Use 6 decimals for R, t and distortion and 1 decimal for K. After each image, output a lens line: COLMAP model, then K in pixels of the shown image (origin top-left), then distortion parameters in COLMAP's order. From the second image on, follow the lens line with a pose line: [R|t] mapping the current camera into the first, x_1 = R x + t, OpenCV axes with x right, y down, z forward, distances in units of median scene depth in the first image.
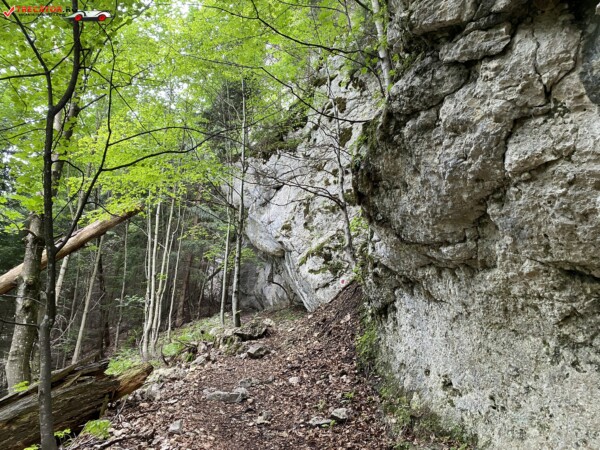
lens RADIAL K [[457.4, 0, 300.2], [0, 457.4, 225.3], [0, 0, 1]] dist [-0.065404, -0.005887]
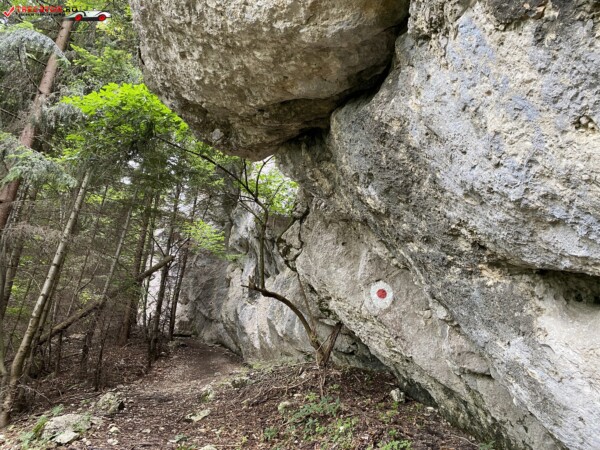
lens RADIAL K [[457.4, 0, 299.7], [0, 457.4, 224.1], [0, 0, 1]] dist [-0.065404, -0.005887]
pose [[0.999175, -0.000630, 0.040605, -0.037248], [0.002368, 0.999082, -0.042781, 0.071057], [-0.040541, 0.042842, 0.998259, 0.524789]]
